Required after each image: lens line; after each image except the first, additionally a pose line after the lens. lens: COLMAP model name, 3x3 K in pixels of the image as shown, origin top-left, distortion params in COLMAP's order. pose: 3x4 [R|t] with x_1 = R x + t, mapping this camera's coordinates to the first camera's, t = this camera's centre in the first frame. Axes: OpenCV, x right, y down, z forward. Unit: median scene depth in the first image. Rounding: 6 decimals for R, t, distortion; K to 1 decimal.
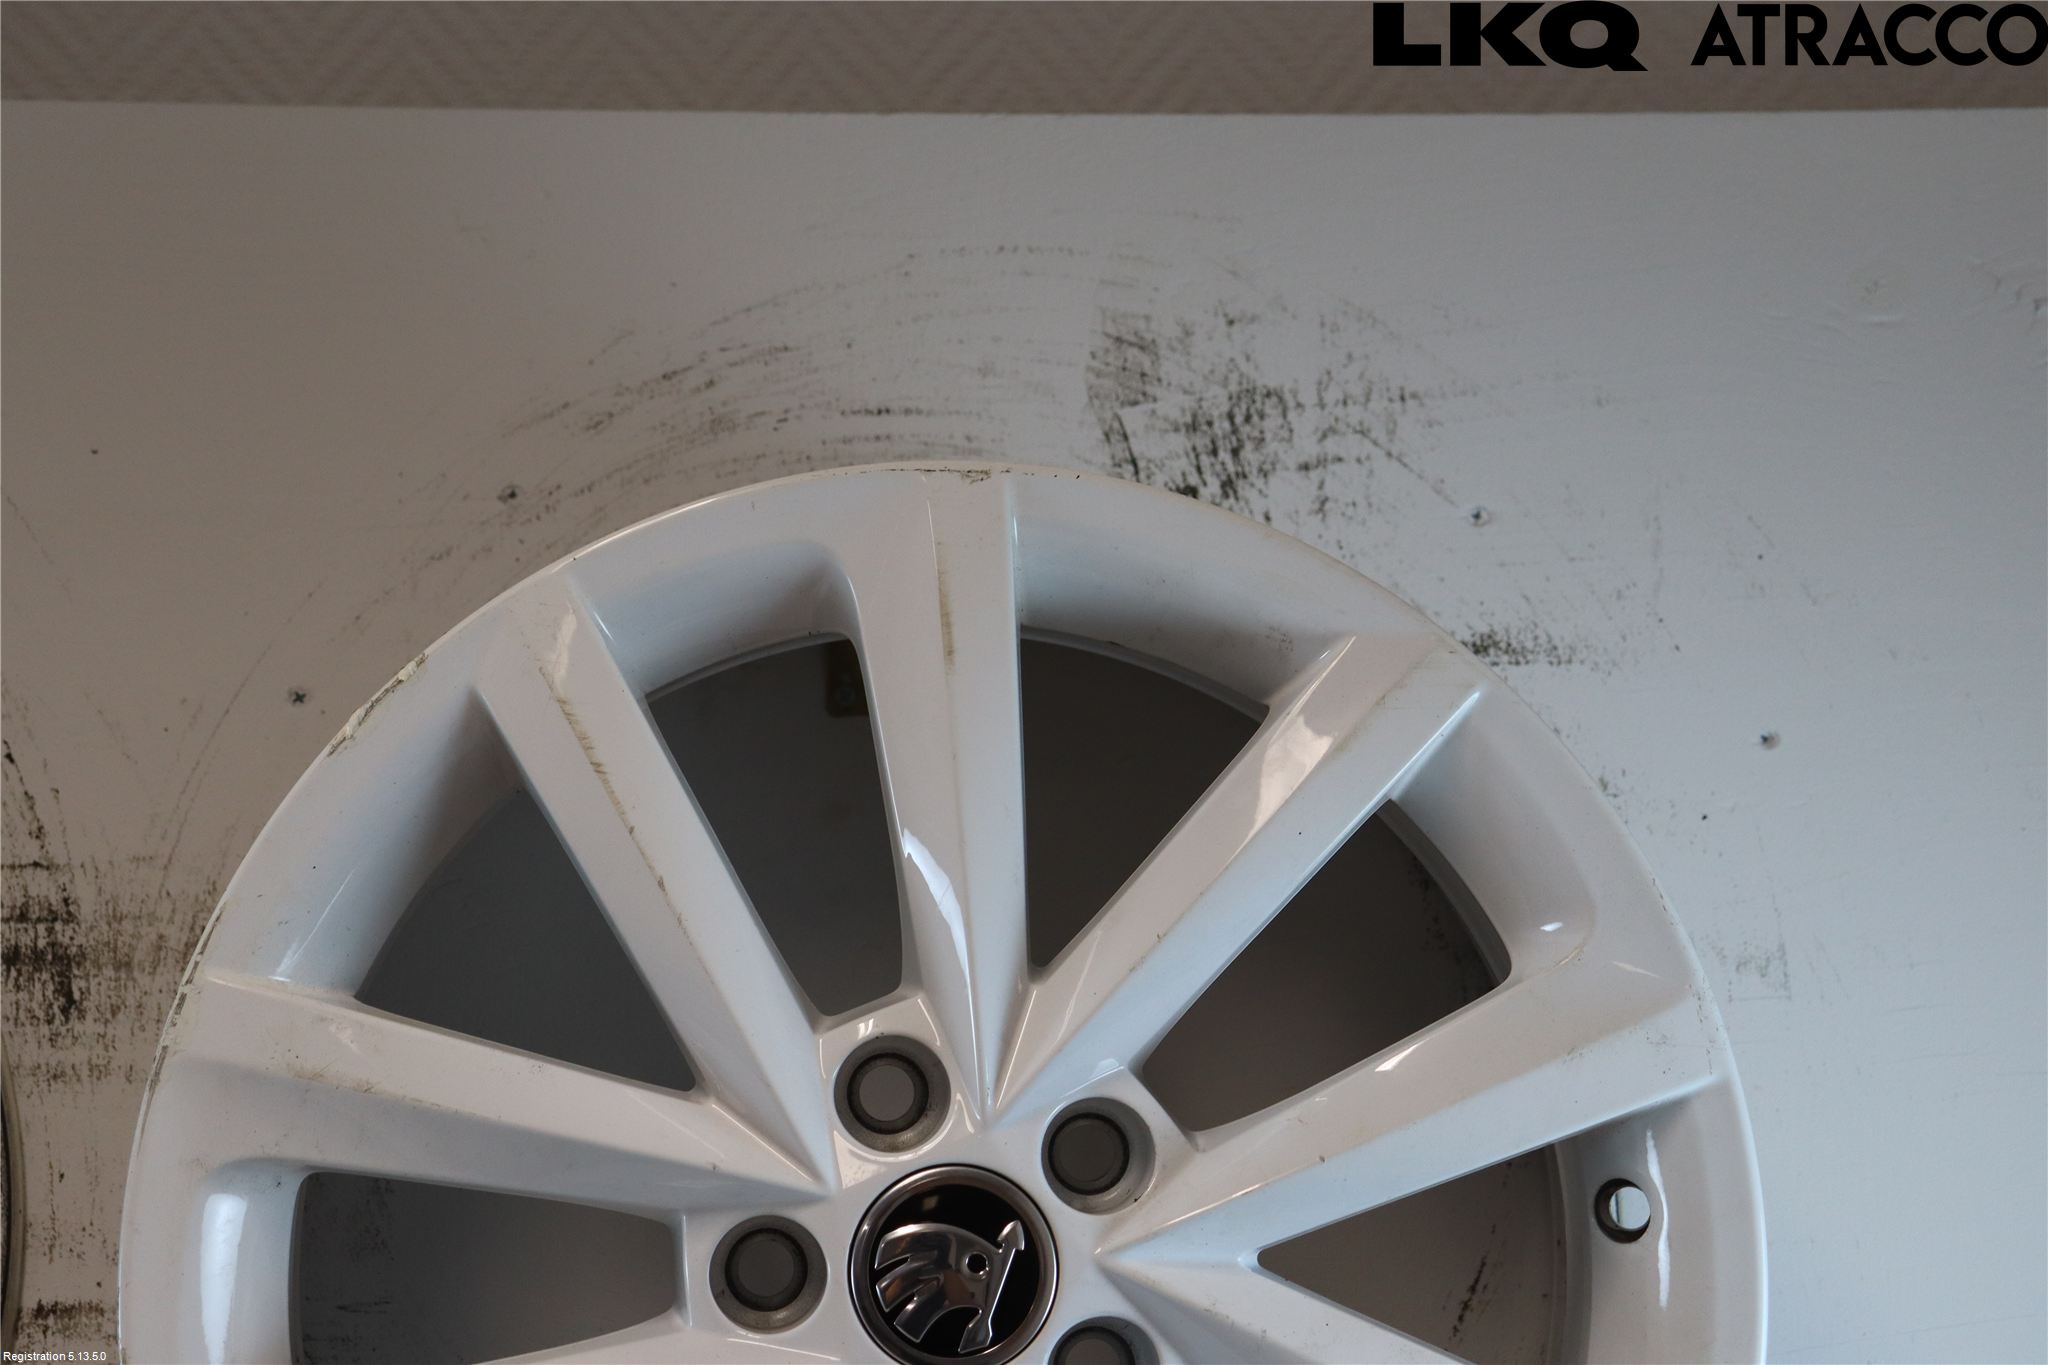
lens RADIAL K [[4811.8, 0, 1015.2], [0, 4811.8, 687.0], [0, 0, 1]] dist [0.334898, 0.978471]
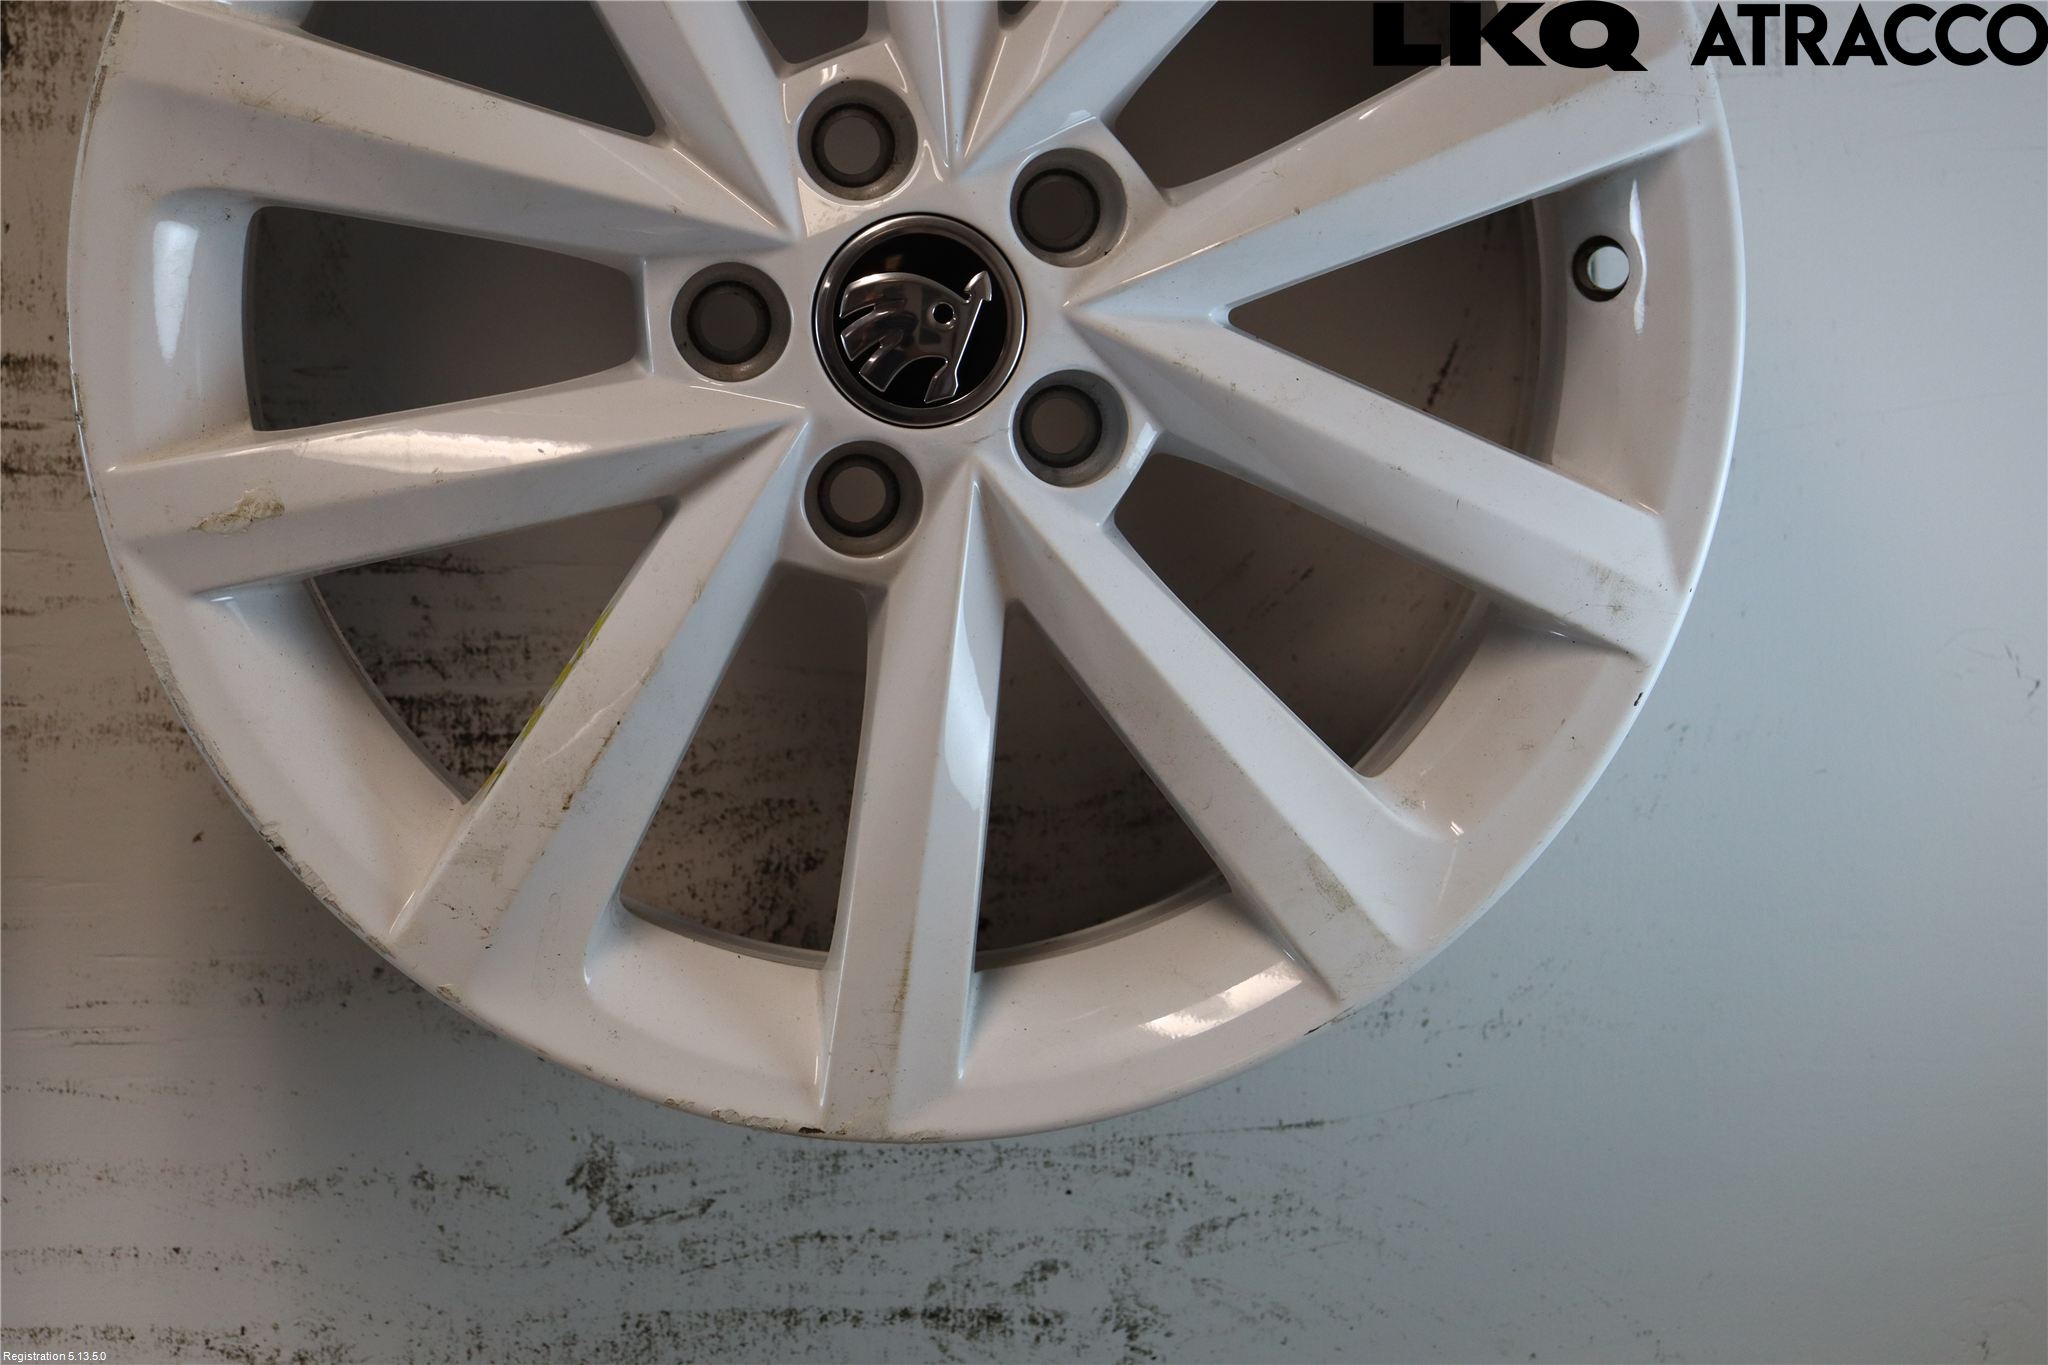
lens RADIAL K [[4811.8, 0, 1015.2], [0, 4811.8, 687.0], [0, 0, 1]] dist [0.334898, 0.978471]
pose [[0.999908, 0.010720, 0.008280, -0.000615], [-0.011865, 0.988046, 0.153705, 0.041979], [-0.006533, -0.153789, 0.988082, 0.018885]]
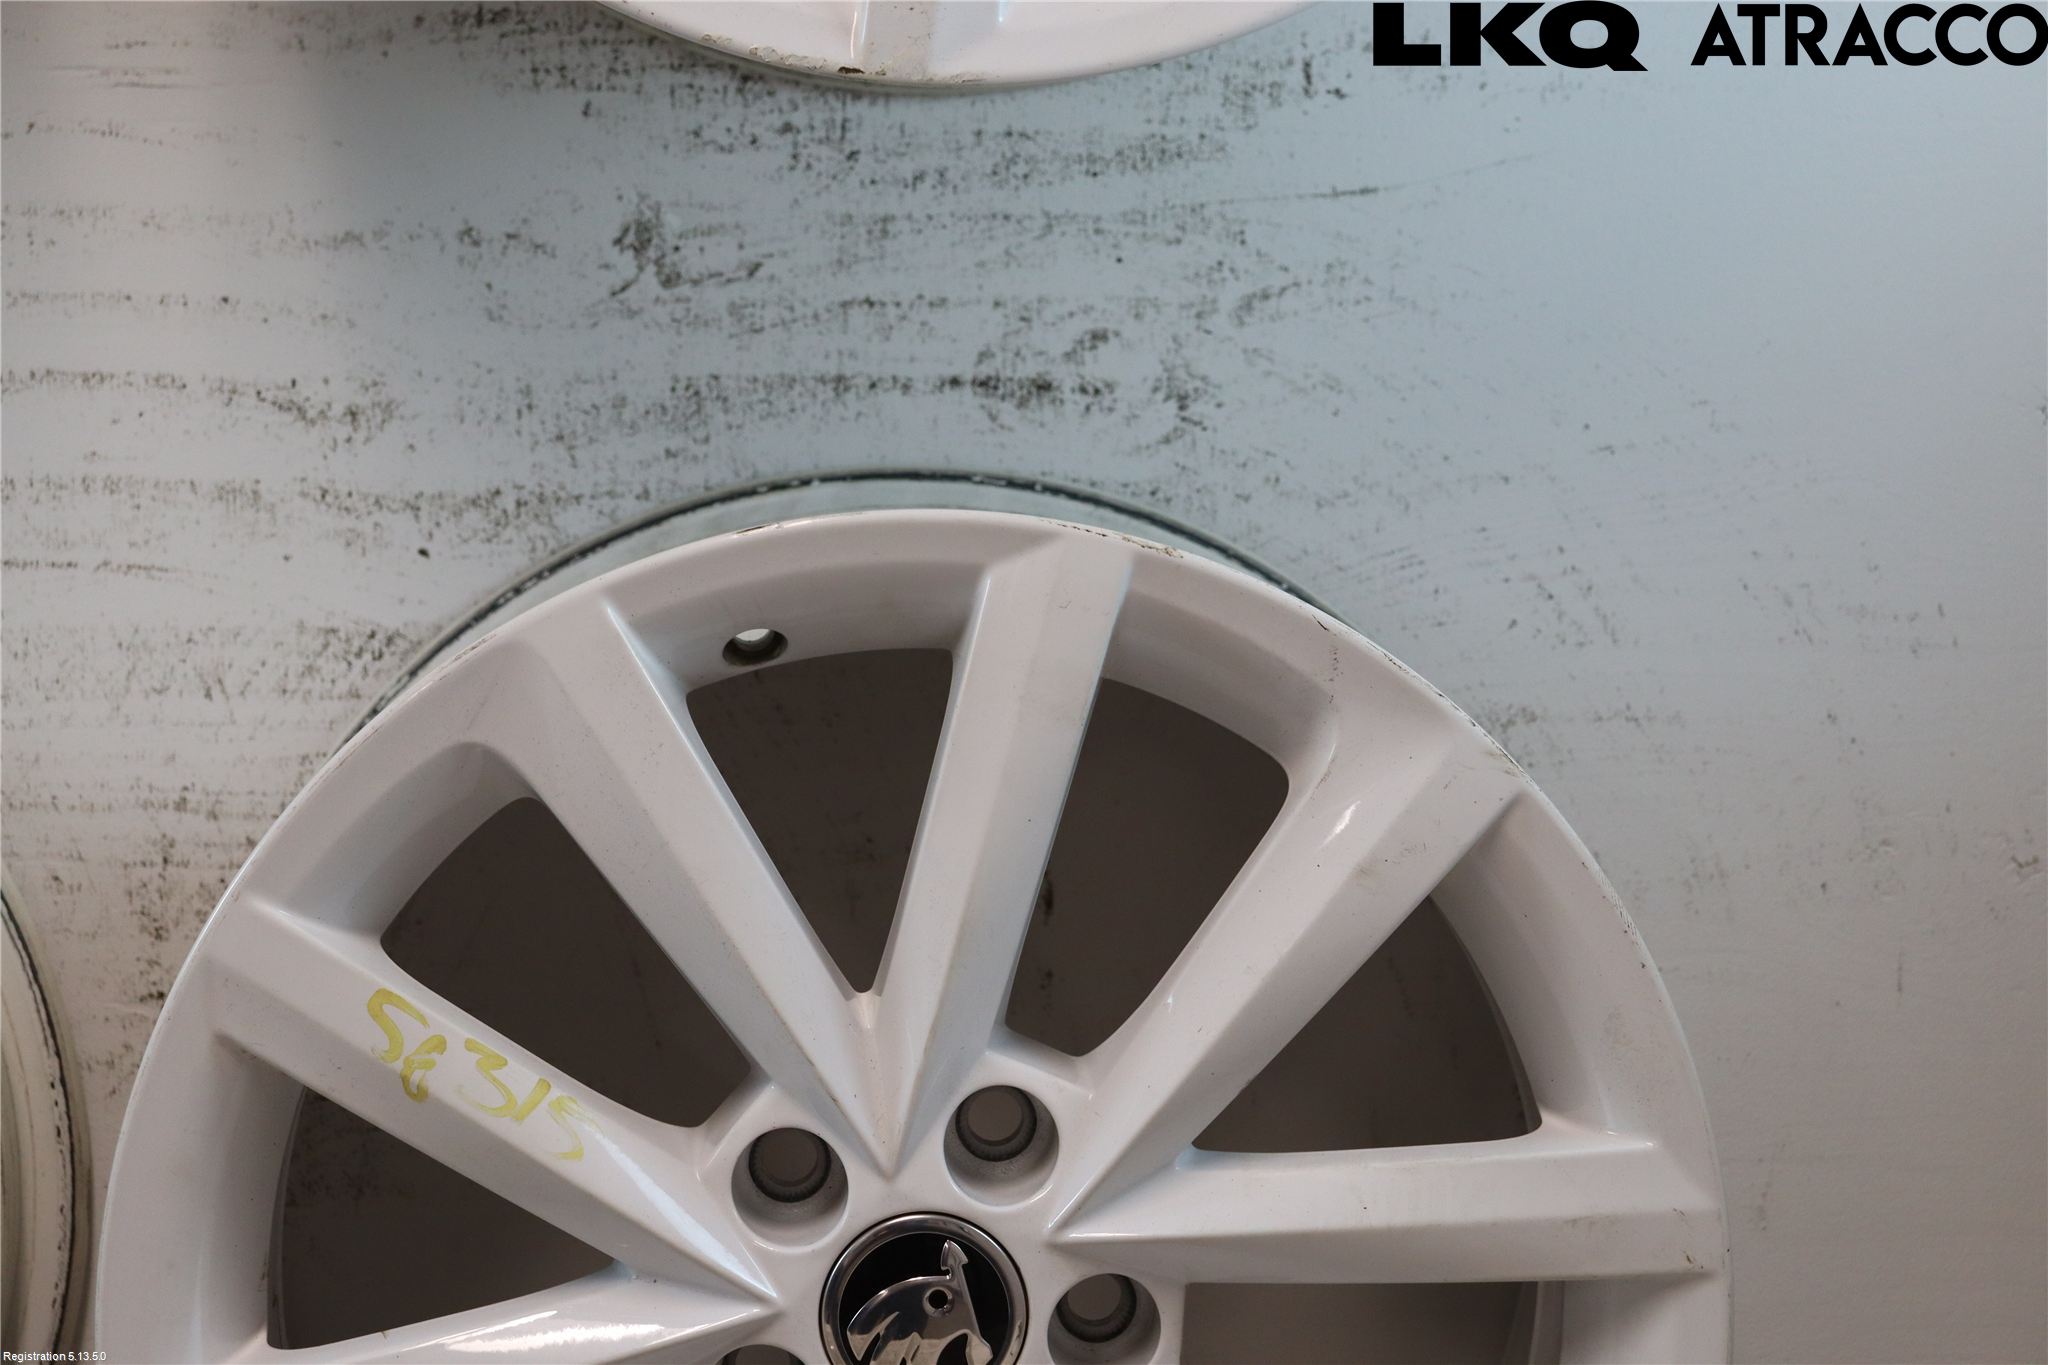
lens RADIAL K [[4811.8, 0, 1015.2], [0, 4811.8, 687.0], [0, 0, 1]] dist [0.334898, 0.978471]
pose [[0.999883, 0.010553, -0.011114, 0.011866], [-0.008130, 0.979960, 0.199028, 0.206612], [0.012991, -0.198914, 0.979931, 0.000664]]
